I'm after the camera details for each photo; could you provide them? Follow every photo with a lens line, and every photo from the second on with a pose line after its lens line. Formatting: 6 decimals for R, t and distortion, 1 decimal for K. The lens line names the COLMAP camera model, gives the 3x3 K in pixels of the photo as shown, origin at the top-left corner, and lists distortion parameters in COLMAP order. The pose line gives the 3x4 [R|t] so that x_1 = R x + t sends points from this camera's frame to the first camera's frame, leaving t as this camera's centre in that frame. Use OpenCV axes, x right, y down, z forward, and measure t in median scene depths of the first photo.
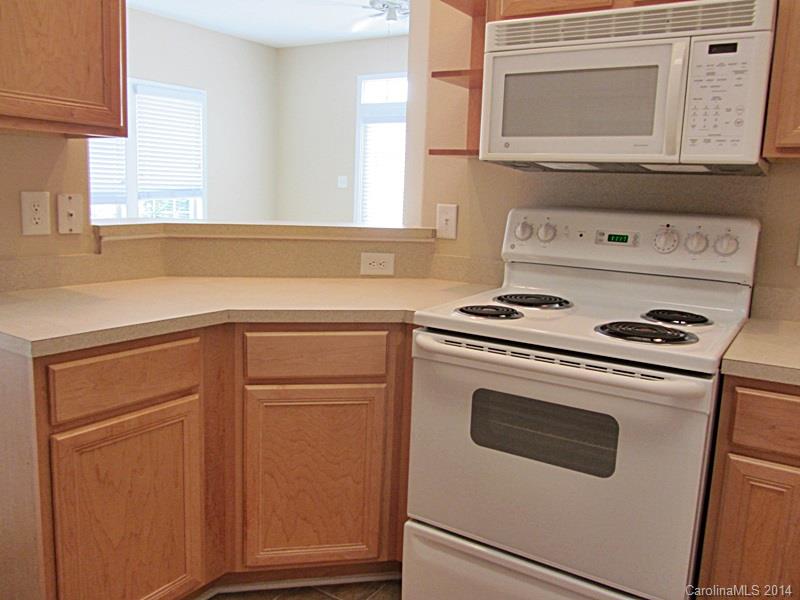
lens RADIAL K [[676.4, 0, 398.2], [0, 676.4, 303.6], [0, 0, 1]] dist [-0.034705, 0.001242]
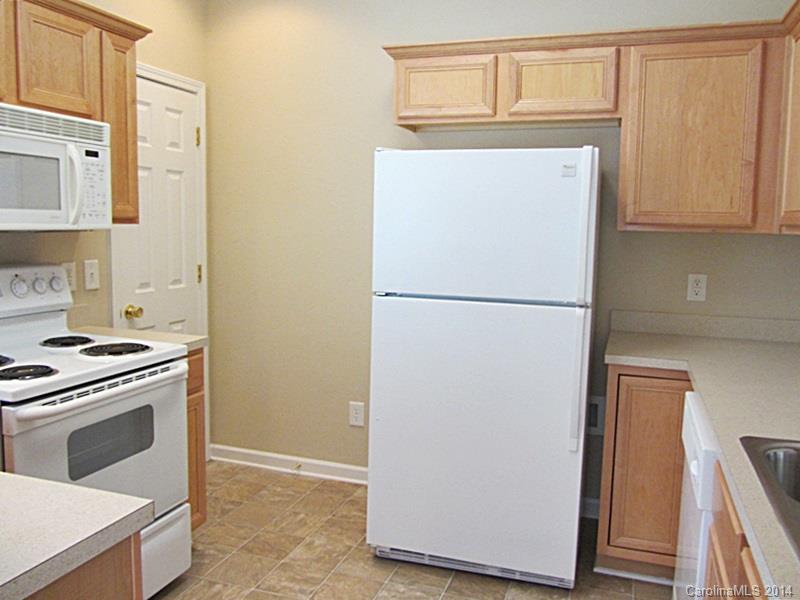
lens RADIAL K [[676.4, 0, 400.0], [0, 676.4, 298.6], [0, 0, 1]] dist [-0.034705, 0.001242]
pose [[-0.228131, -0.147825, 0.962343, -1.111508], [0.133128, 0.974388, 0.181234, -0.237564], [-0.964486, 0.169460, -0.202608, 0.667993]]
